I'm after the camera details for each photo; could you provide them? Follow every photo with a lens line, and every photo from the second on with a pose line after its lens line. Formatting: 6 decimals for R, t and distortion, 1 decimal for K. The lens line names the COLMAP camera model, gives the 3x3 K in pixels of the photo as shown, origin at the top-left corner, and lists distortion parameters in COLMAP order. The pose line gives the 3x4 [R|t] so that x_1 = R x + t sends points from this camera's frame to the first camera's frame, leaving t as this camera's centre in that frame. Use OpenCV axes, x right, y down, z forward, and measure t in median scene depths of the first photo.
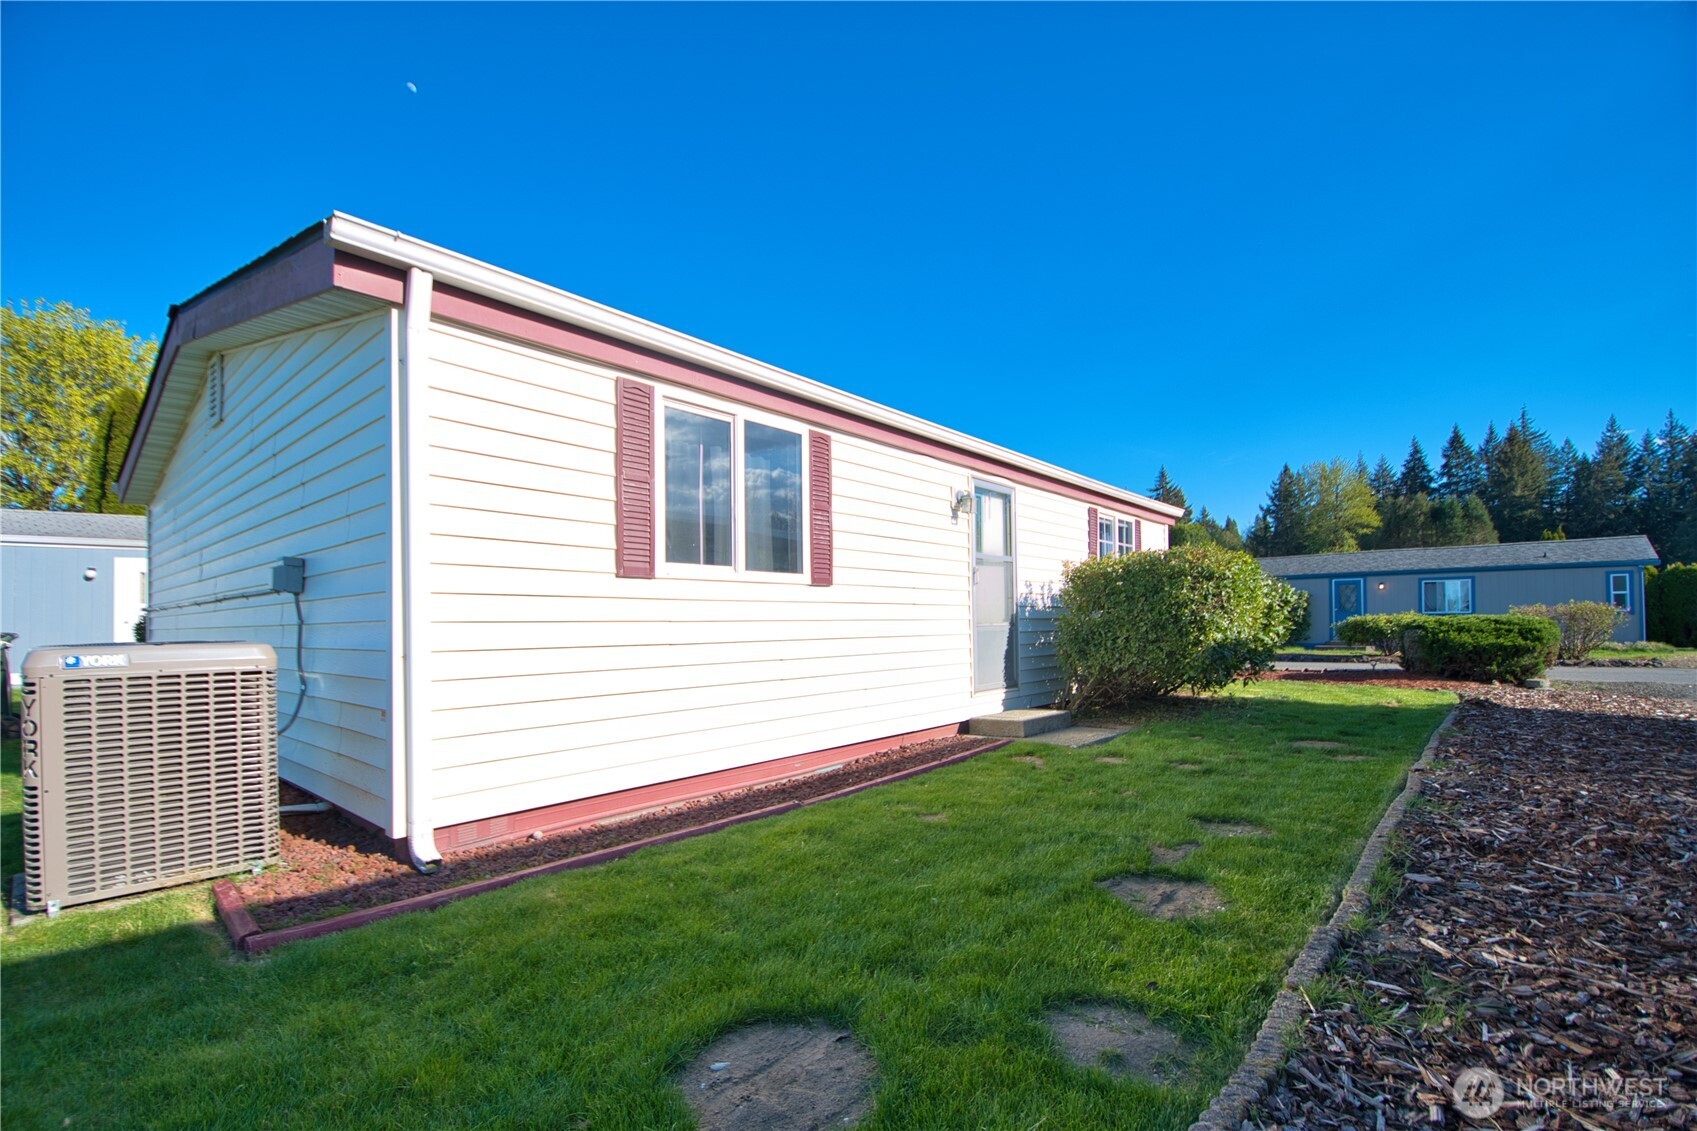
lens RADIAL K [[771.9, 0, 842.8], [0, 771.9, 630.5], [0, 0, 1]] dist [-0.000734, -0.000970]
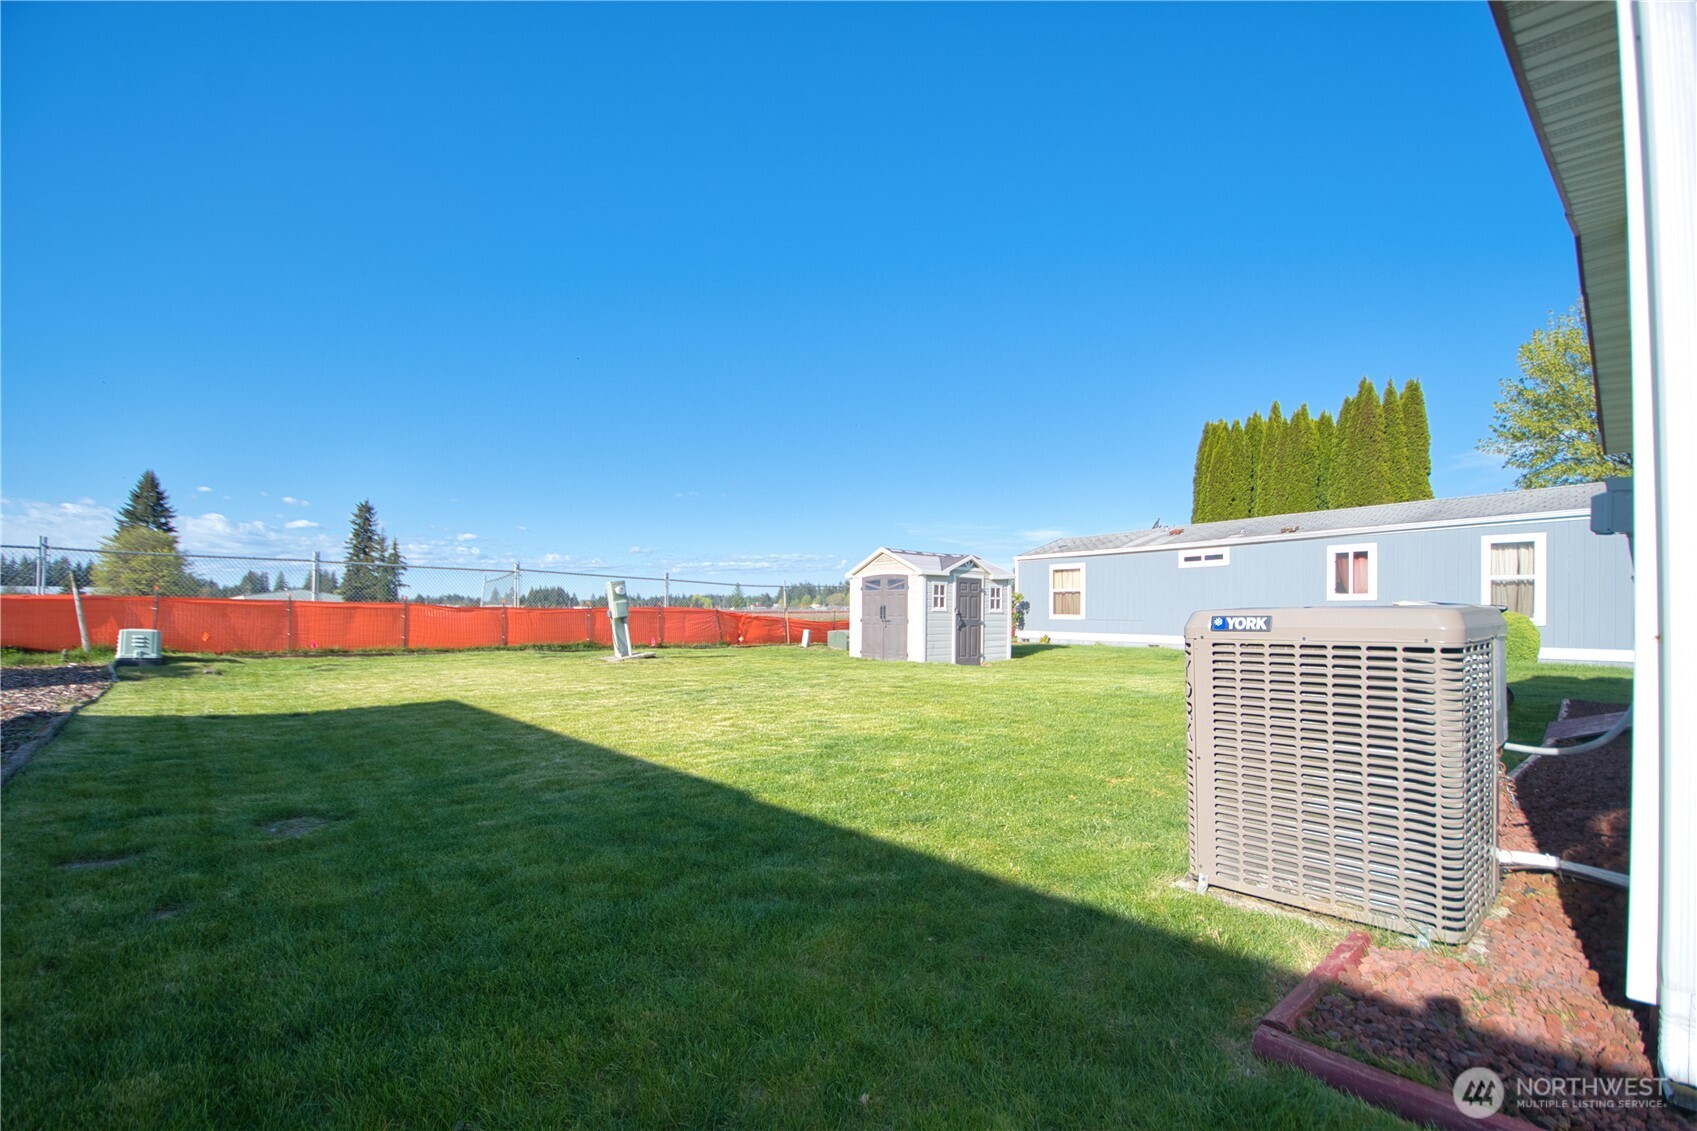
lens RADIAL K [[771.9, 0, 868.8], [0, 771.9, 610.8], [0, 0, 1]] dist [-0.000734, -0.000970]
pose [[-0.084955, 0.010758, -0.996327, -0.044587], [-0.004114, 0.999929, 0.011148, 0.015584], [0.996376, 0.005046, -0.084904, 0.604730]]
